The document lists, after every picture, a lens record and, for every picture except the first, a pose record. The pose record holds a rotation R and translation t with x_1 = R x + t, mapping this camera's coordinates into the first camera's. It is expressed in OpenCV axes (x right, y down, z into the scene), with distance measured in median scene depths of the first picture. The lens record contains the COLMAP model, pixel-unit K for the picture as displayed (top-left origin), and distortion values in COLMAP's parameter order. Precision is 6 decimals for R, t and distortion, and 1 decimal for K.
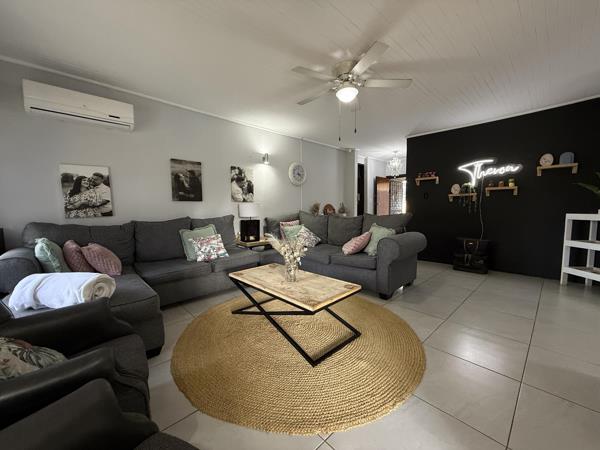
lens RADIAL K [[238.0, 0, 299.3], [0, 238.0, 226.6], [0, 0, 1]] dist [-0.000695, 0.000009]
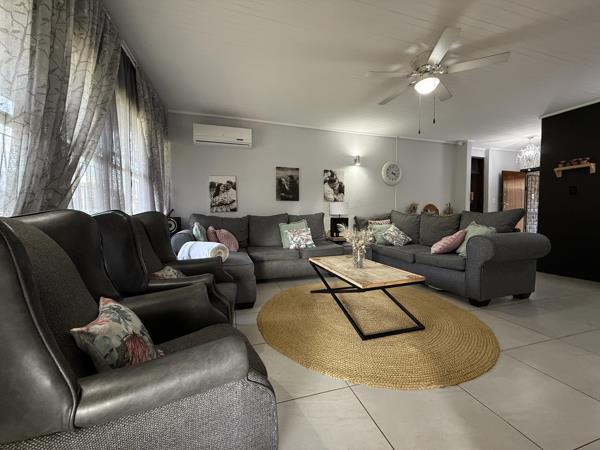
lens RADIAL K [[238.0, 0, 299.3], [0, 238.0, 226.6], [0, 0, 1]] dist [-0.000695, 0.000009]
pose [[0.898276, 0.027793, -0.438551, 0.143502], [-0.038985, 0.999103, -0.016535, 0.050376], [0.437698, 0.031950, 0.898554, -0.075306]]
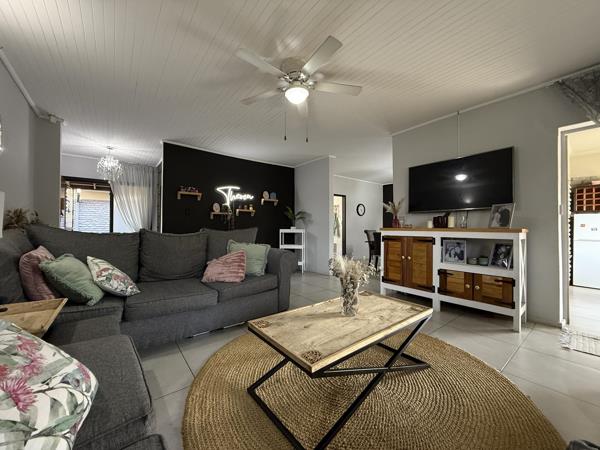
lens RADIAL K [[238.0, 0, 299.3], [0, 238.0, 226.6], [0, 0, 1]] dist [-0.000695, 0.000009]
pose [[0.083808, 0.015844, 0.996356, -0.569167], [0.074213, 0.996998, -0.022097, -0.027200], [-0.993715, 0.075795, 0.082380, 0.784797]]
